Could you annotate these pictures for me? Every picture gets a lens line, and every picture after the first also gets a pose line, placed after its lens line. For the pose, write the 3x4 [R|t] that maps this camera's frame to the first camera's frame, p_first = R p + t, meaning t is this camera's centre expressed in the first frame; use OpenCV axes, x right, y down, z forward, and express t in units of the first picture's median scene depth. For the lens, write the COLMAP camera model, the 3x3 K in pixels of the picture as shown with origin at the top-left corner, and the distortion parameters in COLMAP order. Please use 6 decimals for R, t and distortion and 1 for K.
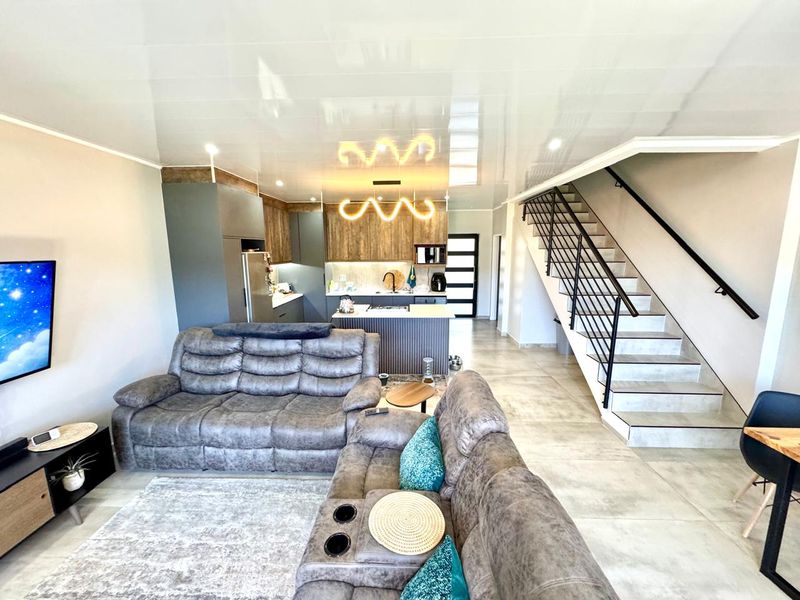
lens RADIAL K [[319.4, 0, 398.1], [0, 319.4, 299.2], [0, 0, 1]] dist [-0.000705, 0.000114]
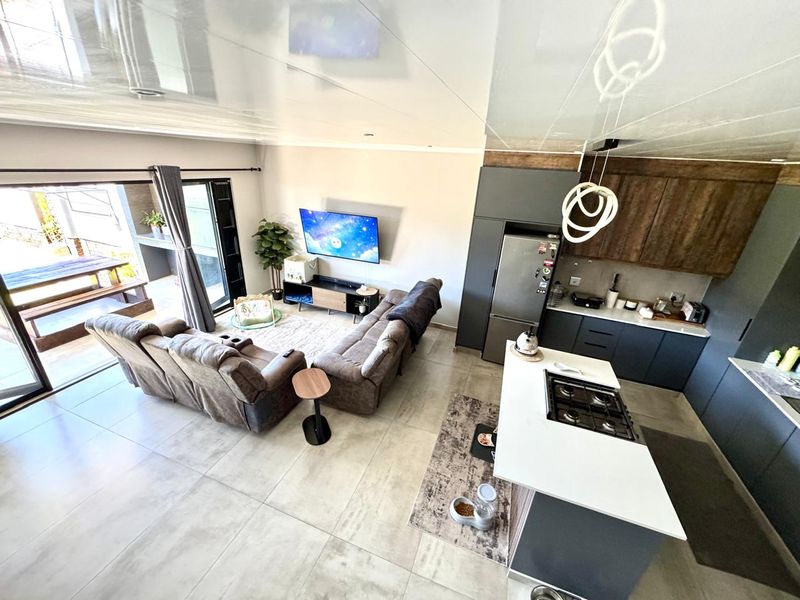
lens RADIAL K [[319.4, 0, 399.3], [0, 319.4, 299.1], [0, 0, 1]] dist [-0.000705, 0.000114]
pose [[-0.320637, 0.361575, -0.875474, 0.620850], [-0.199599, 0.877728, 0.435607, -0.387825], [0.925933, 0.314416, -0.209263, 1.127324]]
